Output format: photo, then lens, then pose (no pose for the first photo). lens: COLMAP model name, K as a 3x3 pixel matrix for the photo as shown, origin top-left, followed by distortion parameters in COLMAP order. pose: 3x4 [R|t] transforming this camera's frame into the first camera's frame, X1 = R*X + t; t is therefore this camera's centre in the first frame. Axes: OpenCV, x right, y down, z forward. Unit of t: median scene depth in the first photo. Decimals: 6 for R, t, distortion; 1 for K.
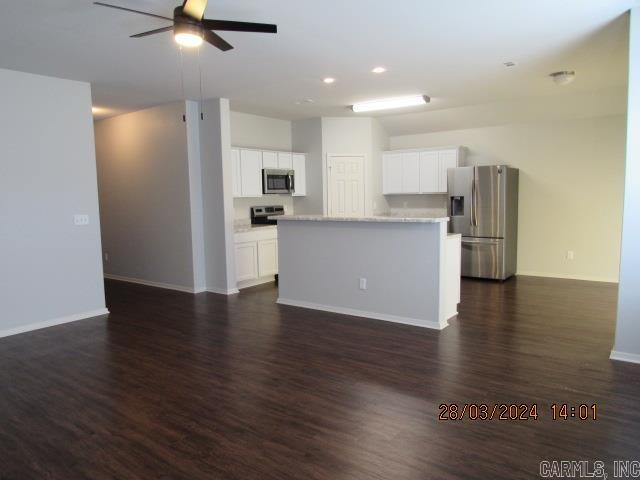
lens RADIAL K [[456.7, 0, 318.2], [0, 456.7, 241.4], [0, 0, 1]] dist [-0.054264, 0.037376]
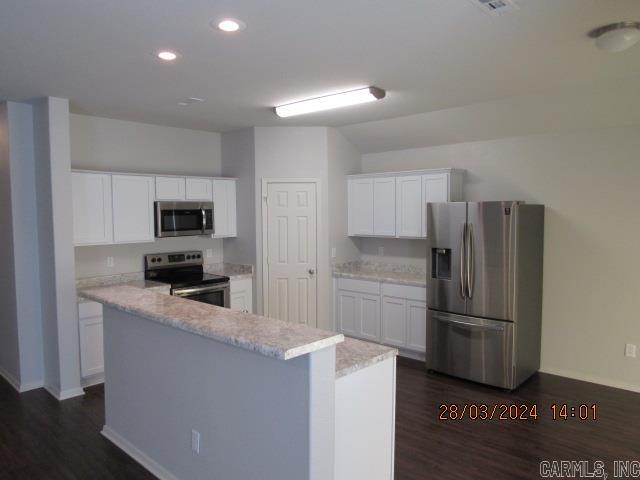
lens RADIAL K [[456.7, 0, 318.2], [0, 456.7, 241.4], [0, 0, 1]] dist [-0.054264, 0.037376]
pose [[0.994748, 0.018541, -0.100662, 0.189552], [-0.022064, 0.999178, -0.033999, -0.079200], [0.099949, 0.036042, 0.994340, 0.336428]]
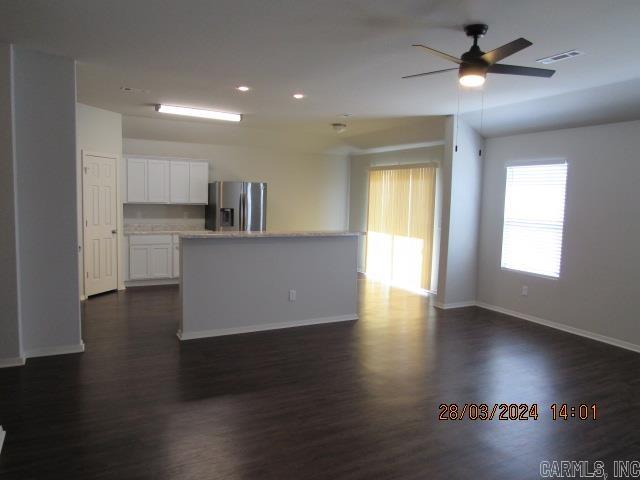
lens RADIAL K [[456.7, 0, 318.2], [0, 456.7, 241.4], [0, 0, 1]] dist [-0.054264, 0.037376]
pose [[0.419266, -0.053156, 0.906306, -0.554617], [0.056374, 0.997882, 0.032448, -0.041892], [-0.906112, 0.037488, 0.421375, 0.335193]]
